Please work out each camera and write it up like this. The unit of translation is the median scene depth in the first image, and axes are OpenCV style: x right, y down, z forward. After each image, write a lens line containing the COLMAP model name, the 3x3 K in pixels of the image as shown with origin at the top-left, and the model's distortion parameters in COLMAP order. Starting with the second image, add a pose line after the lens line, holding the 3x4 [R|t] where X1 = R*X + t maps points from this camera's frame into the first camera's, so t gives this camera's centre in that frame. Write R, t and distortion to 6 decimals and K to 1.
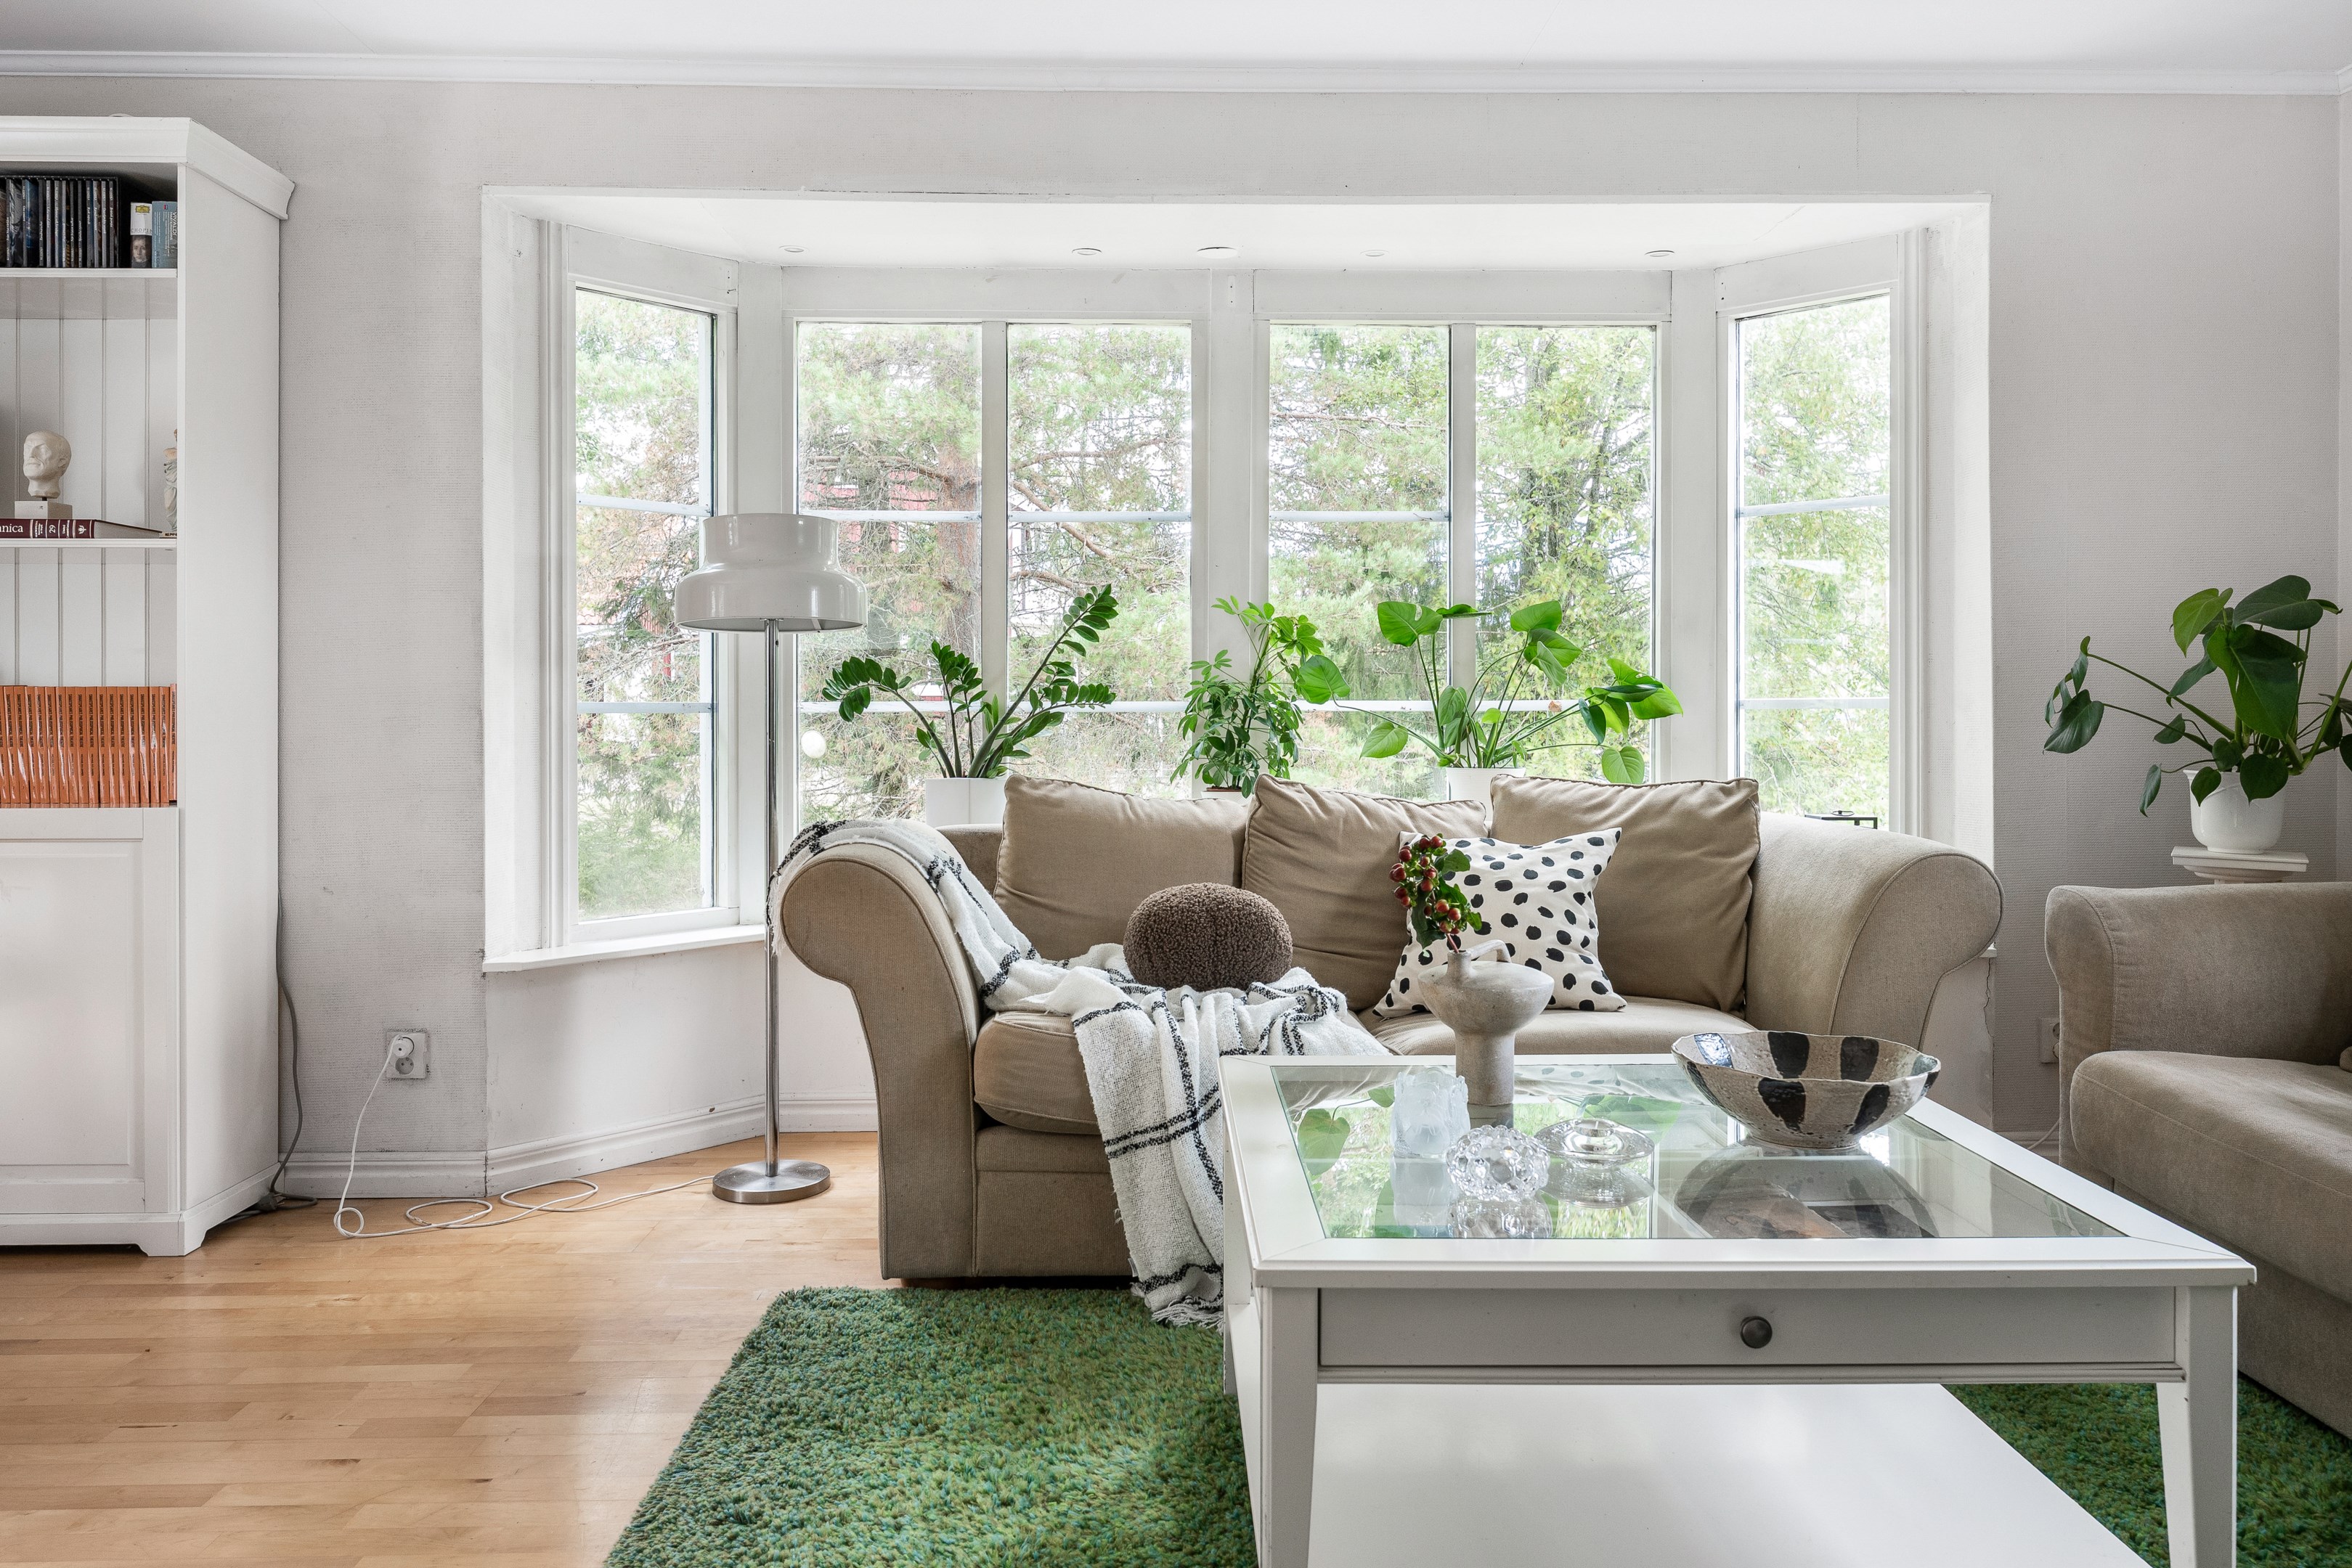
lens RADIAL K [[1703.4, 0, 1176.0], [0, 1703.4, 784.0], [0, 0, 1]] dist [0.000712, 0.003941]
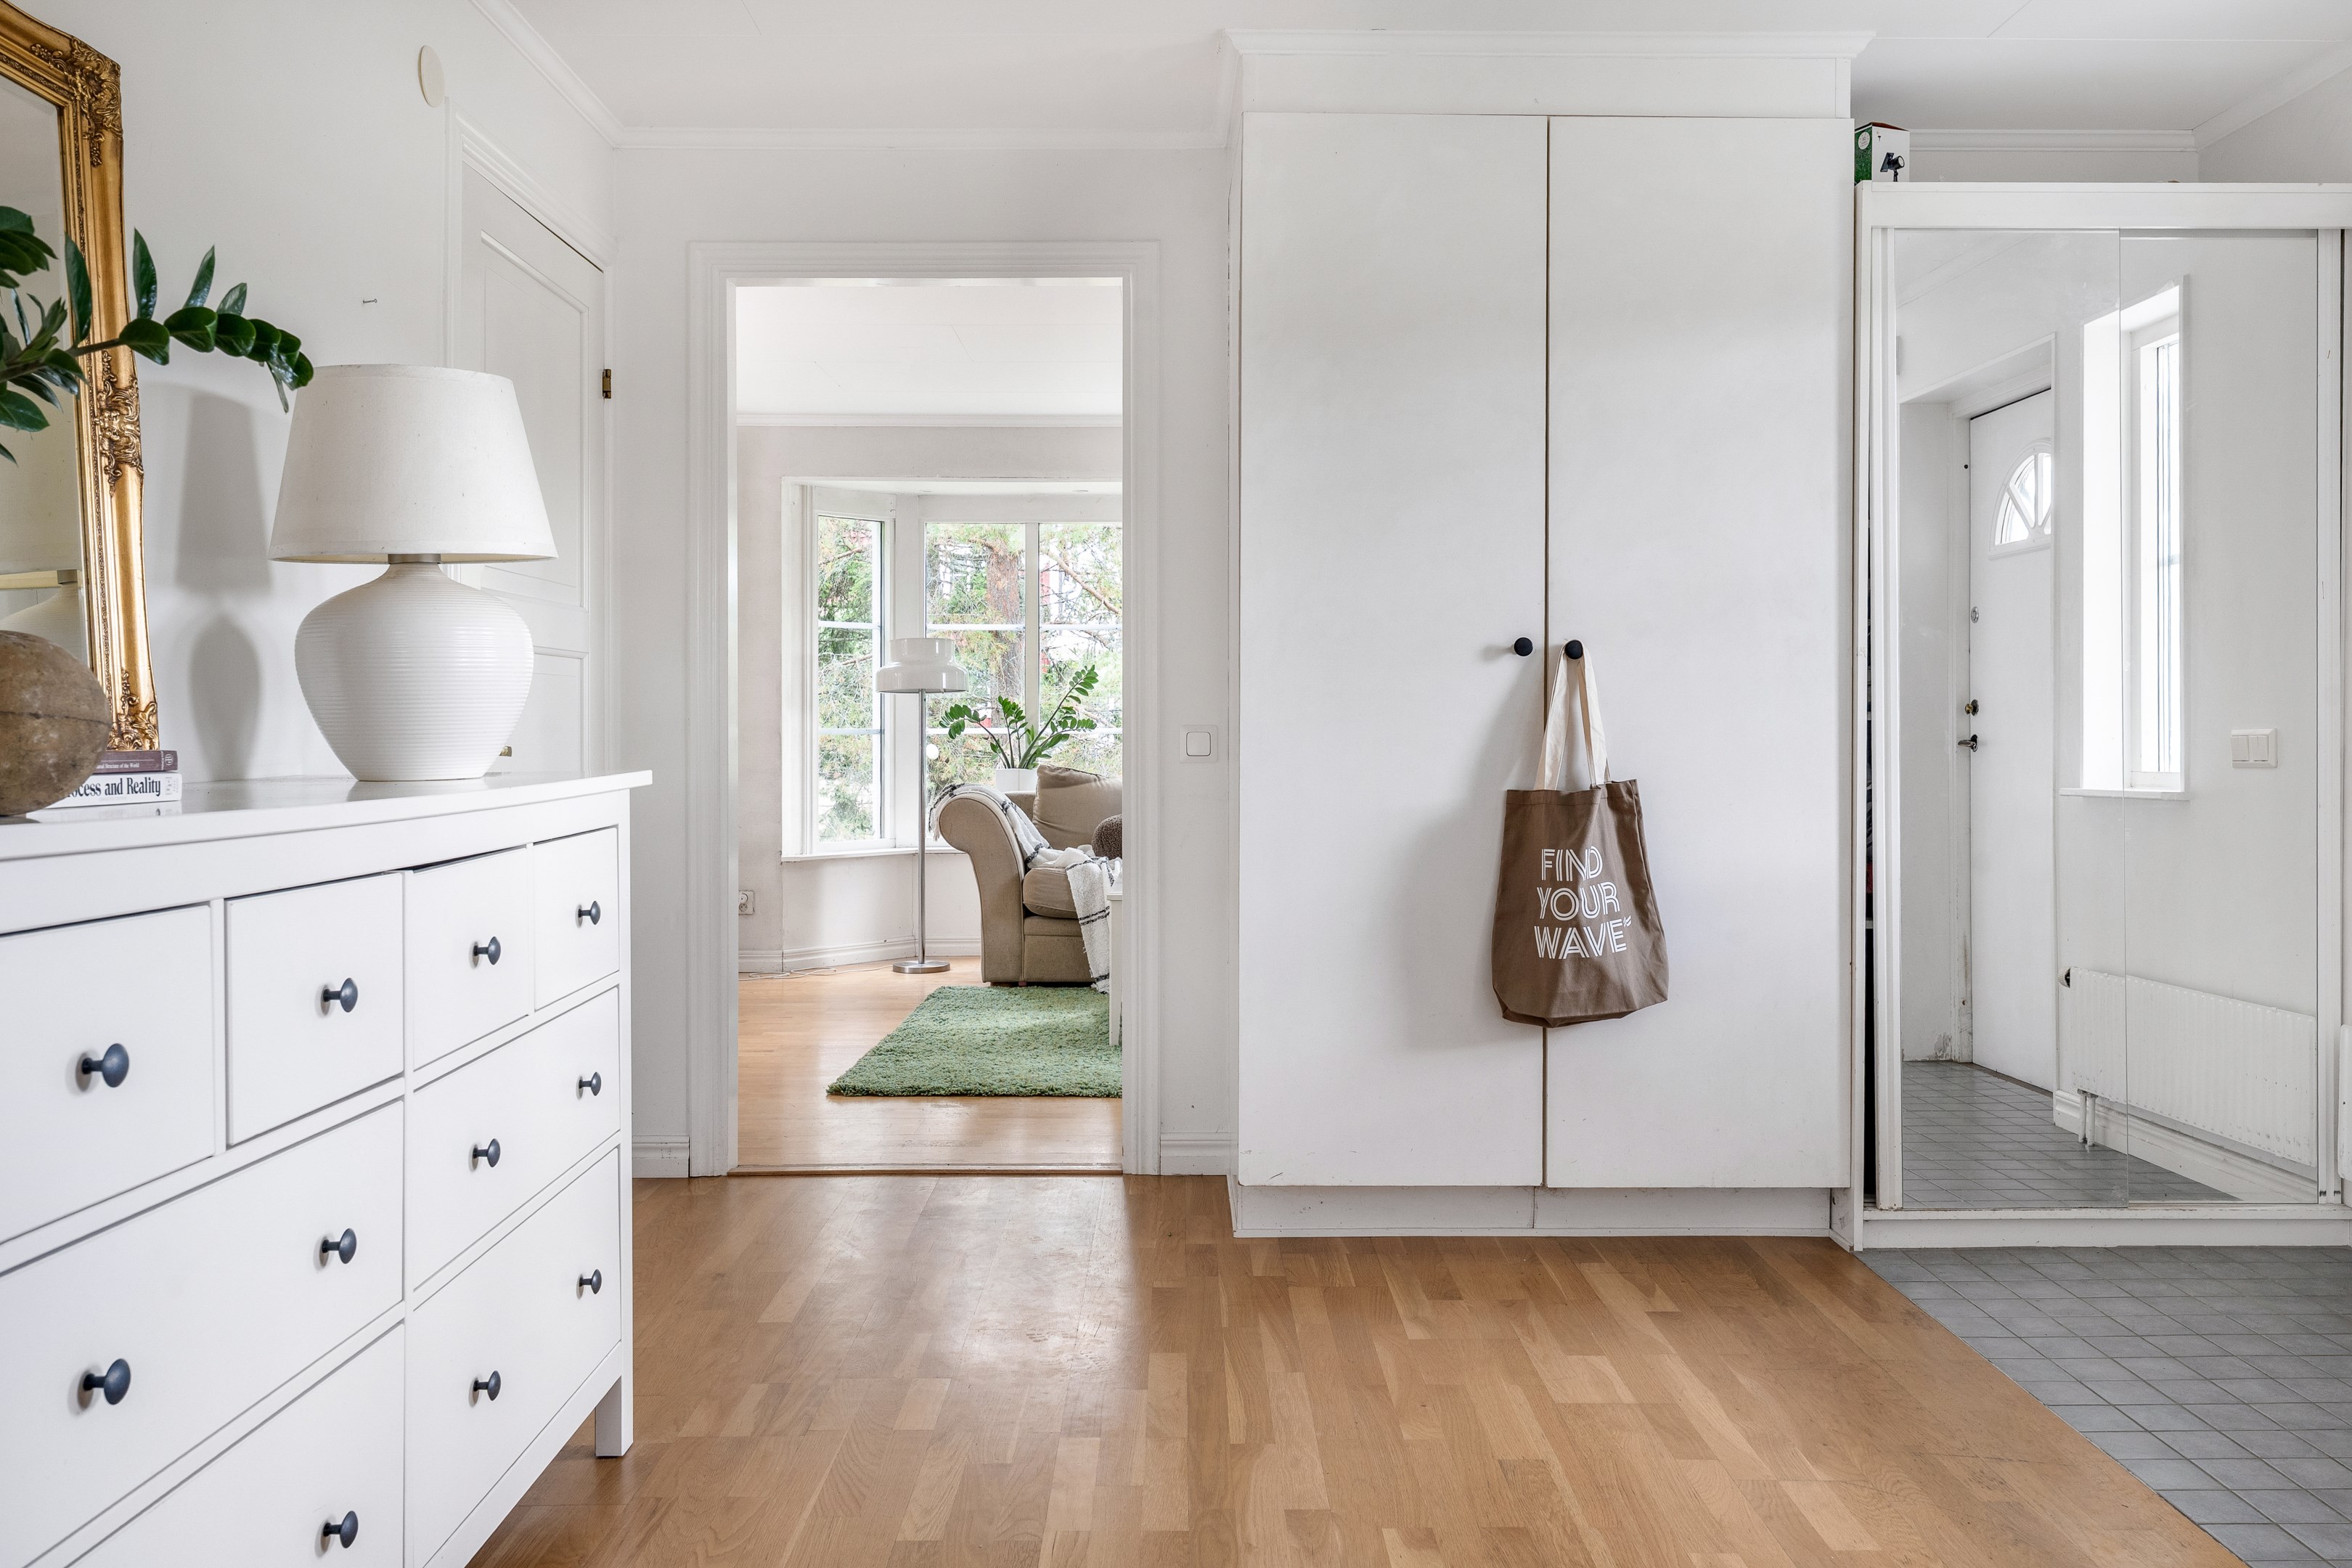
lens RADIAL K [[1684.9, 0, 1173.6], [0, 1684.9, 751.4], [0, 0, 1]] dist [-0.004380, -0.005637]
pose [[0.999781, -0.000303, -0.020928, 0.105728], [-0.000371, 0.999481, -0.032218, 0.043884], [0.020927, 0.032218, 0.999262, -1.017717]]
